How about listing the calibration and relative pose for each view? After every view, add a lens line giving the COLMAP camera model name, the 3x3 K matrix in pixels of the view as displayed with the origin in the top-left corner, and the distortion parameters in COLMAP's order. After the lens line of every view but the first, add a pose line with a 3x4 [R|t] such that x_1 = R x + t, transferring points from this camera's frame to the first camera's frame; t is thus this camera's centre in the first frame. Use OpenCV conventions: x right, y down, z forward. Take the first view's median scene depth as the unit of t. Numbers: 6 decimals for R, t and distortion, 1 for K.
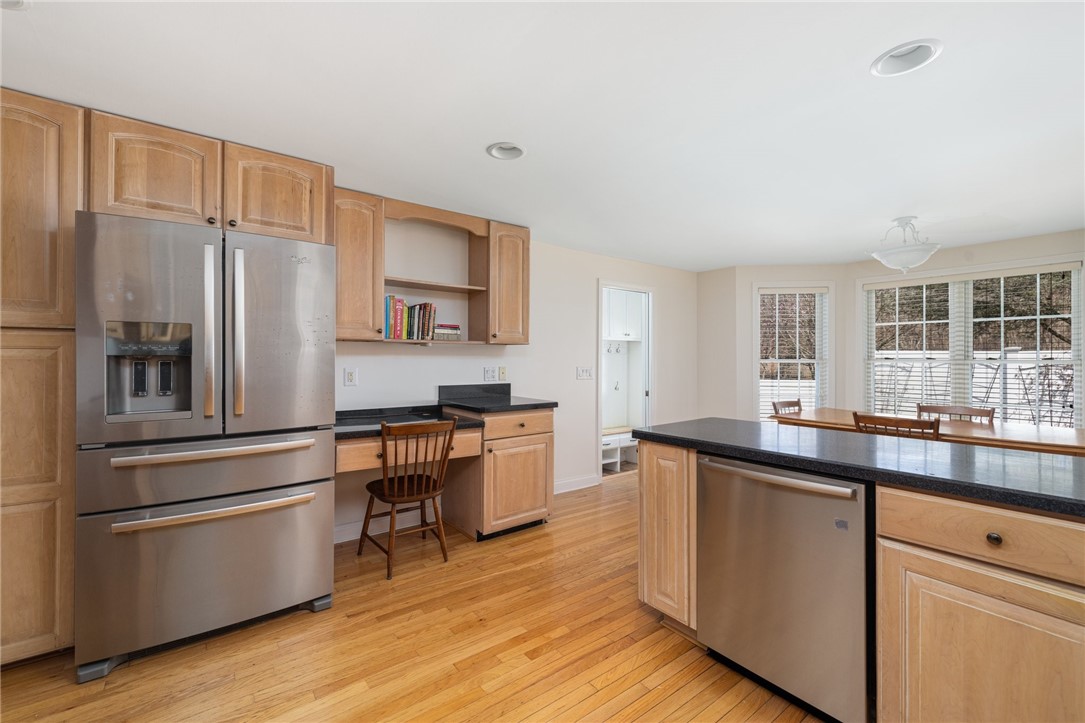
lens RADIAL K [[460.0, 0, 534.3], [0, 460.0, 358.3], [0, 0, 1]] dist [-0.001300, -0.000121]
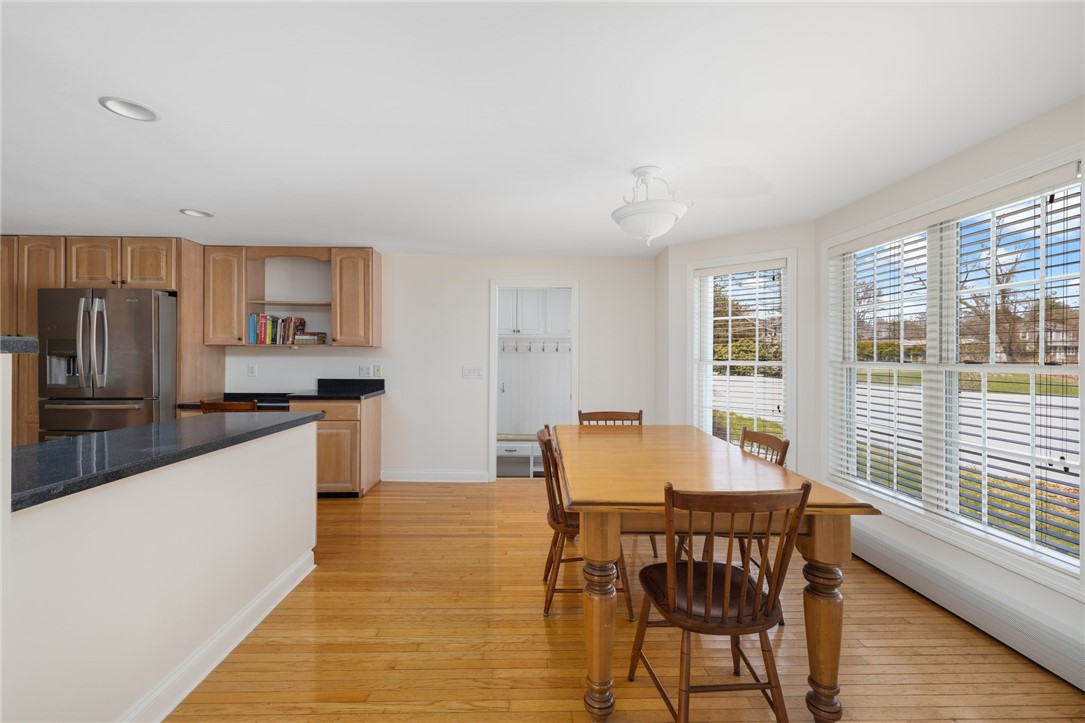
lens RADIAL K [[460.0, 0, 534.3], [0, 460.0, 358.3], [0, 0, 1]] dist [-0.001300, -0.000121]
pose [[0.813547, 0.006655, -0.581461, 1.149790], [-0.004837, 0.999977, 0.004677, -0.007867], [0.581479, -0.000993, 0.813561, 0.319550]]
